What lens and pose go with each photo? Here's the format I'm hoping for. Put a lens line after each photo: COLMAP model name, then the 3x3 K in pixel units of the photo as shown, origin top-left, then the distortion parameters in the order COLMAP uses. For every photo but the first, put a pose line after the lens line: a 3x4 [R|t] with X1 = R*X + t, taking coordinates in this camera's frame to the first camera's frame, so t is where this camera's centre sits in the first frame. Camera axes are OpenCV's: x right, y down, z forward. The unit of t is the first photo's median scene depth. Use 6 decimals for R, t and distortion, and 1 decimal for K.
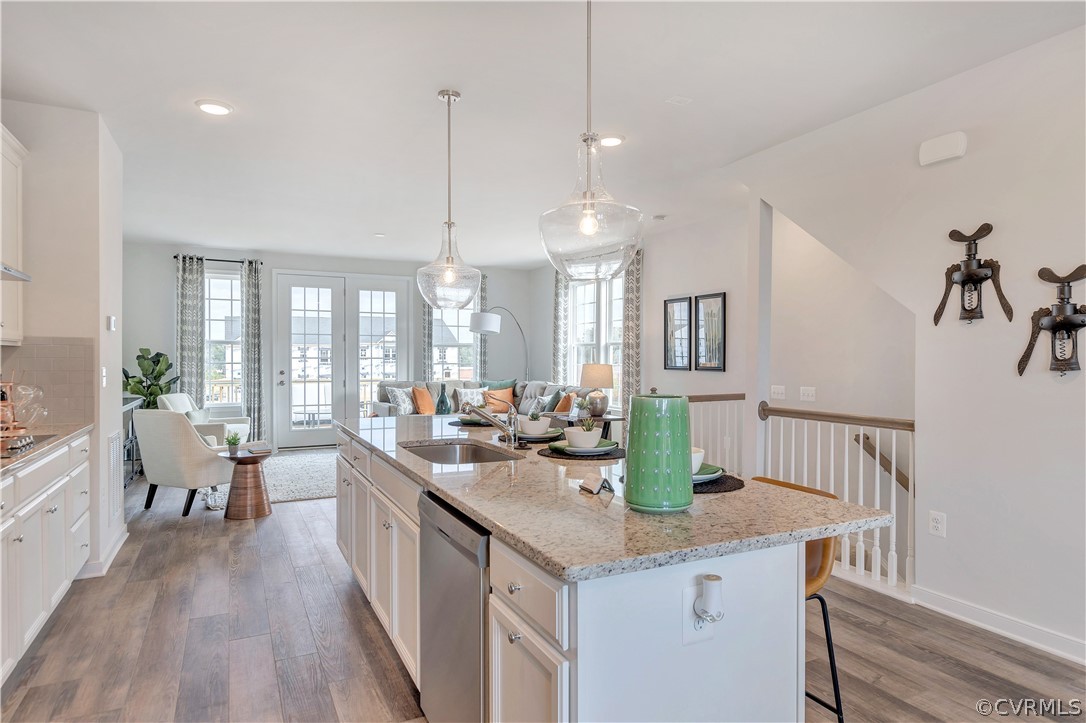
lens RADIAL K [[636.8, 0, 543.6], [0, 636.8, 362.2], [0, 0, 1]] dist [0.000344, 0.000157]
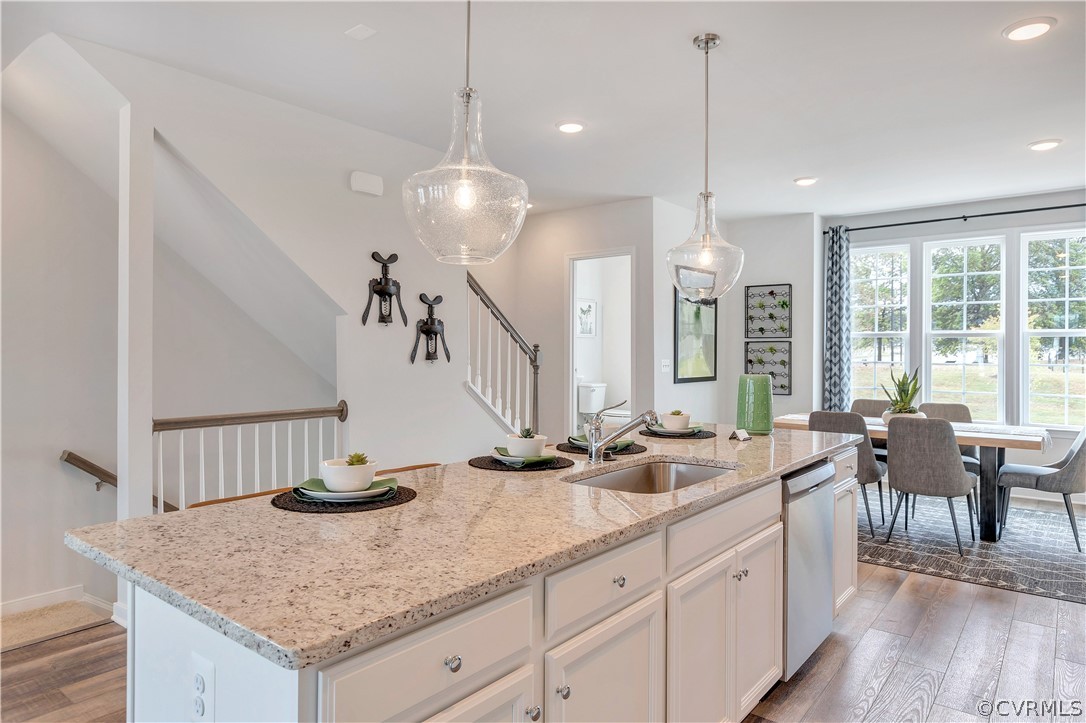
lens RADIAL K [[665.7, 0, 543.8], [0, 665.7, 357.2], [0, 0, 1]] dist [-0.008665, -0.001983]
pose [[-0.416911, -0.011417, 0.908876, -0.735336], [0.000606, 0.999917, 0.012839, -0.013651], [-0.908947, 0.005904, -0.416869, 1.296384]]
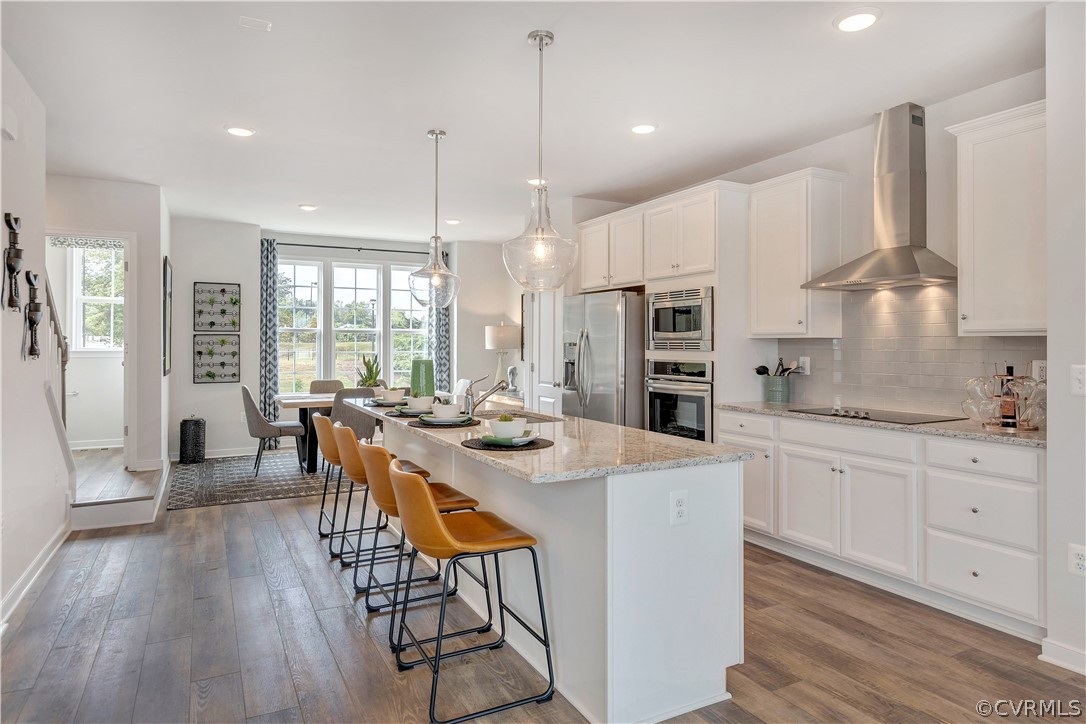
lens RADIAL K [[636.8, 0, 542.4], [0, 636.8, 353.6], [0, 0, 1]] dist [0.000344, 0.000157]
pose [[-0.999710, -0.002361, -0.023968, -0.153208], [-0.002819, 0.999814, 0.019074, -0.014894], [0.023918, 0.019136, -0.999531, 2.058963]]
